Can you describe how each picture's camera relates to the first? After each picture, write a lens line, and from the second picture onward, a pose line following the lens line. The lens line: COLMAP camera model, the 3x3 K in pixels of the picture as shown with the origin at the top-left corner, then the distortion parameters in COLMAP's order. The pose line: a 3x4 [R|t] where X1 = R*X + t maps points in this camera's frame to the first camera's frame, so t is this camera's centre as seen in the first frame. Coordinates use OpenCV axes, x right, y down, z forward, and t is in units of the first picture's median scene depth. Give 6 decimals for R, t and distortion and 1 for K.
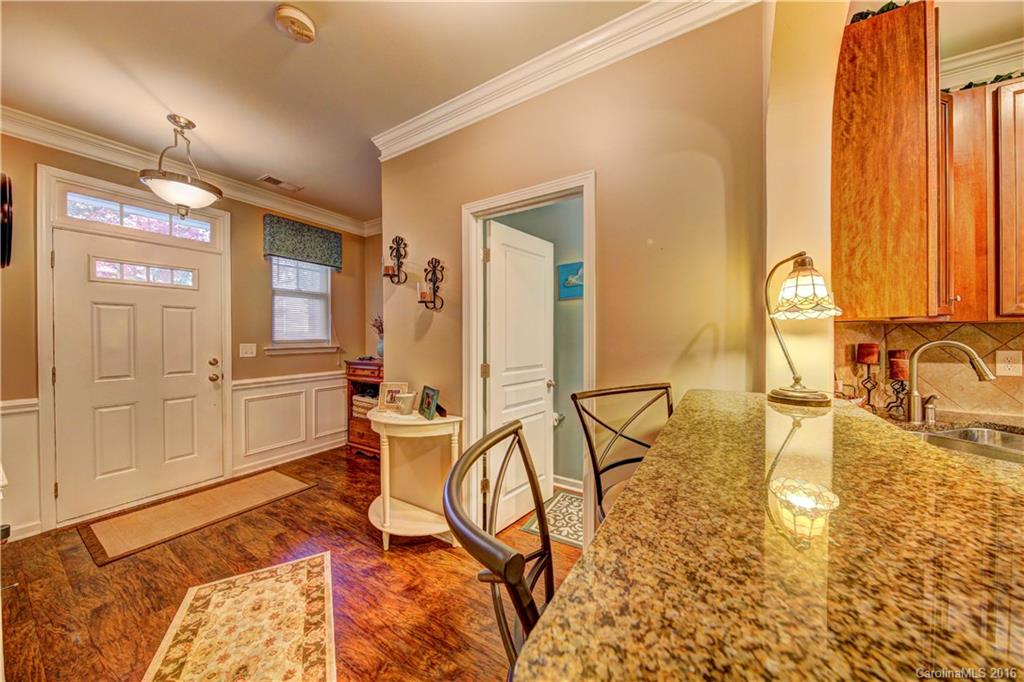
lens RADIAL K [[332.0, 0, 534.3], [0, 332.0, 336.4], [0, 0, 1]] dist [-0.000887, -0.000079]
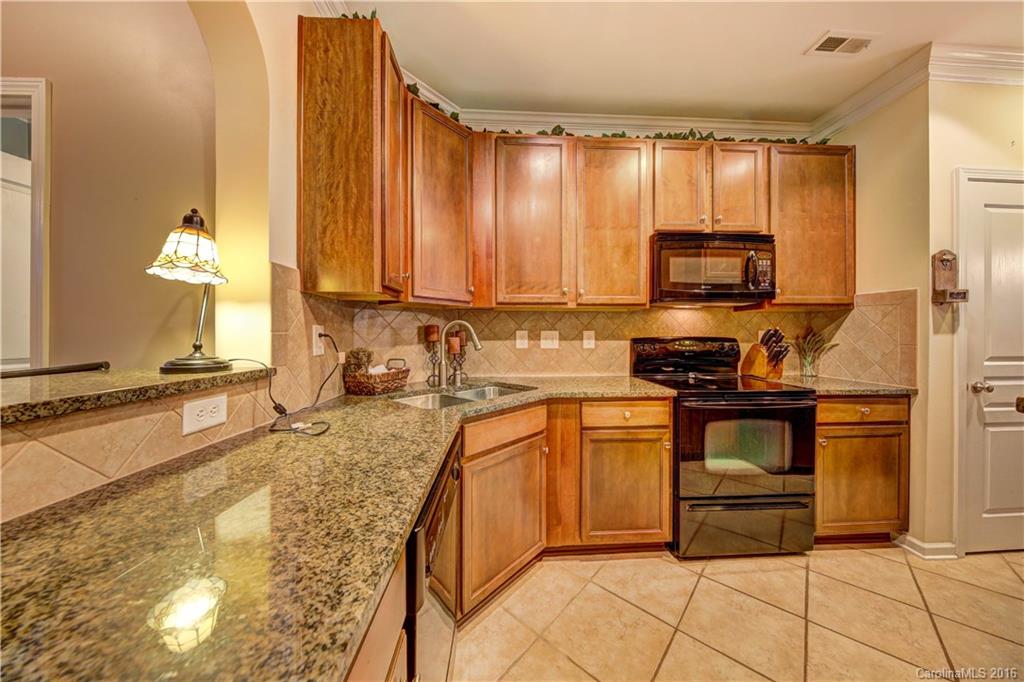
lens RADIAL K [[323.7, 0, 512.4], [0, 323.7, 333.9], [0, 0, 1]] dist [0.000162, 0.000006]
pose [[0.852295, 0.004129, 0.523045, 0.923527], [-0.003423, 0.999991, -0.002318, 0.079950], [-0.523050, 0.000185, 0.852302, -0.205458]]
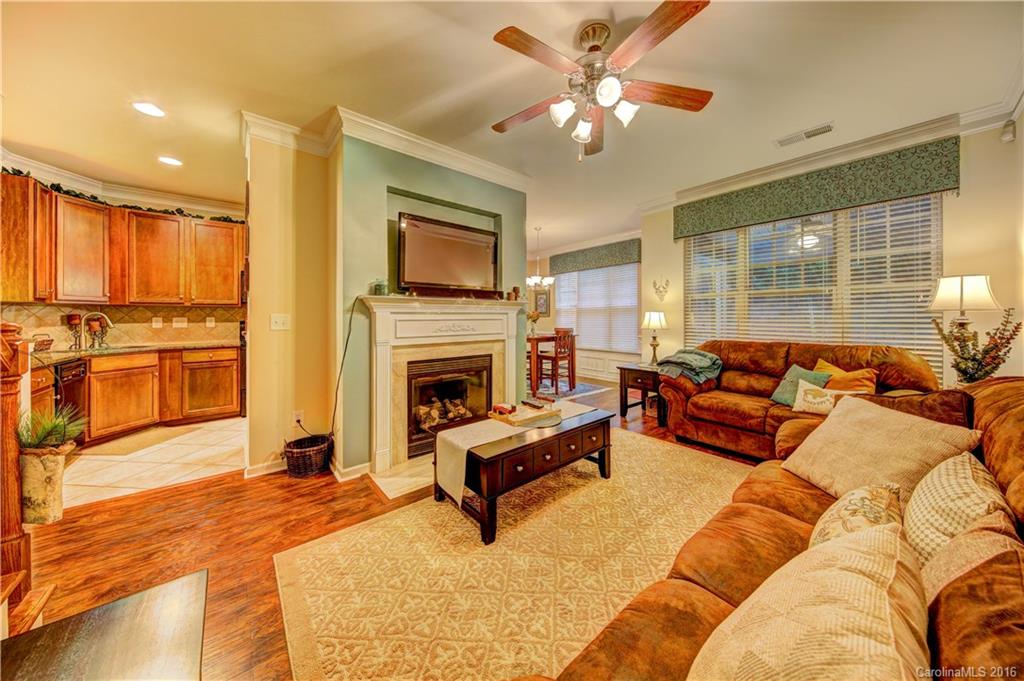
lens RADIAL K [[331.8, 0, 513.3], [0, 331.8, 316.3], [0, 0, 1]] dist [-0.009505, -0.000161]
pose [[0.356209, 0.003408, 0.934400, 0.162391], [0.002383, 0.999987, -0.004556, 0.070188], [-0.934403, 0.003850, 0.356196, -3.116539]]
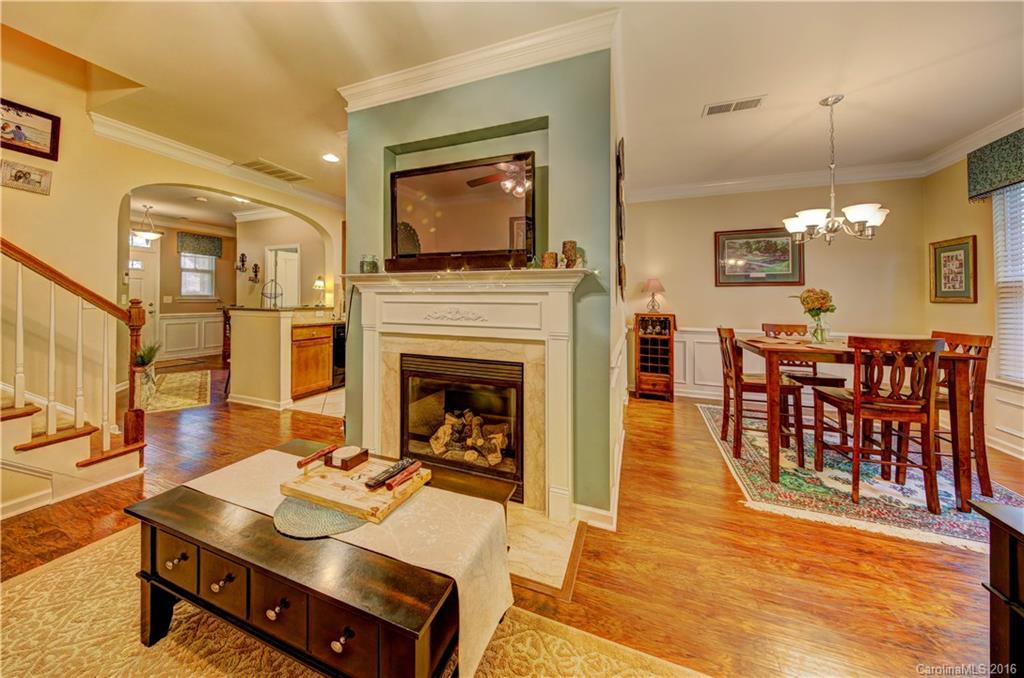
lens RADIAL K [[343.1, 0, 505.3], [0, 343.1, 294.1], [0, 0, 1]] dist [0.000331, -0.000131]
pose [[0.989810, 0.012856, 0.141815, 2.317293], [-0.010405, 0.999784, -0.018007, 0.067511], [-0.142016, 0.016348, 0.989729, -3.603066]]
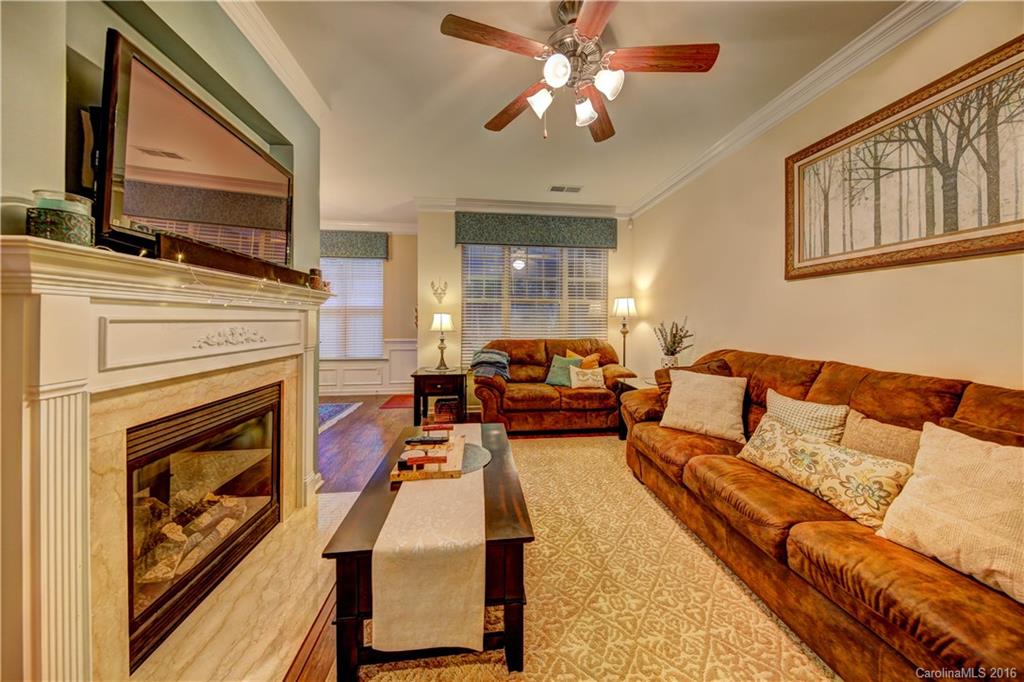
lens RADIAL K [[329.3, 0, 518.6], [0, 329.3, 319.9], [0, 0, 1]] dist [-0.001534, -0.000202]
pose [[-0.593251, 0.000274, 0.805018, 0.726460], [-0.003412, 0.999990, -0.002854, 0.079650], [-0.805011, -0.004440, -0.593244, -1.961503]]
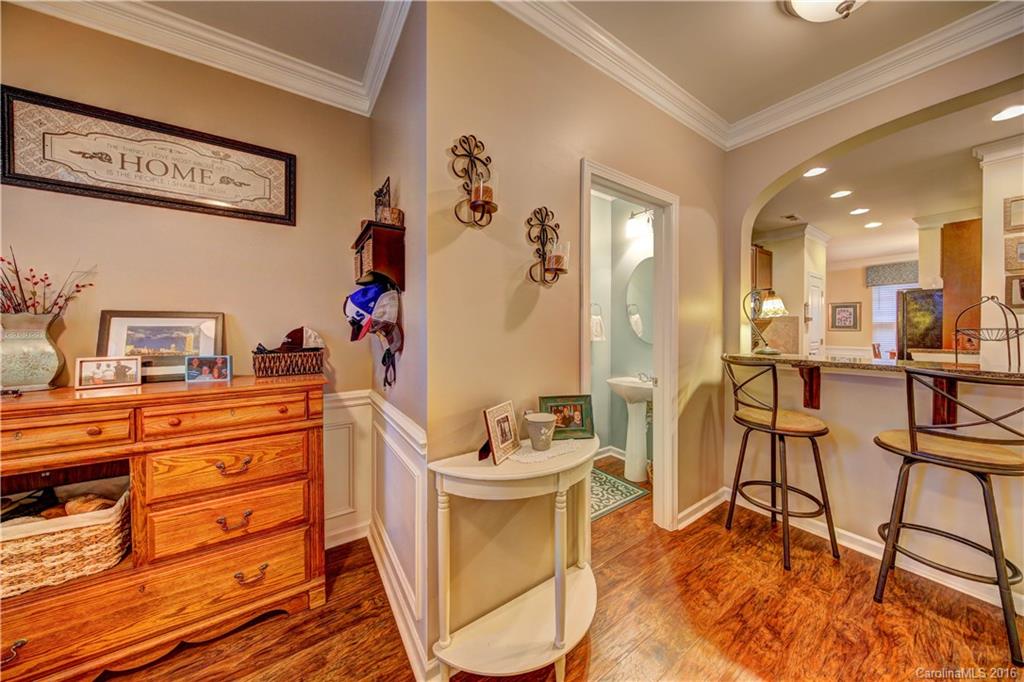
lens RADIAL K [[323.7, 0, 512.4], [0, 323.7, 333.9], [0, 0, 1]] dist [0.000162, 0.000006]
pose [[0.454959, -0.013108, 0.890416, -1.642391], [-0.000252, 0.999890, 0.014848, 0.022468], [-0.890513, -0.006980, 0.454905, 1.340480]]
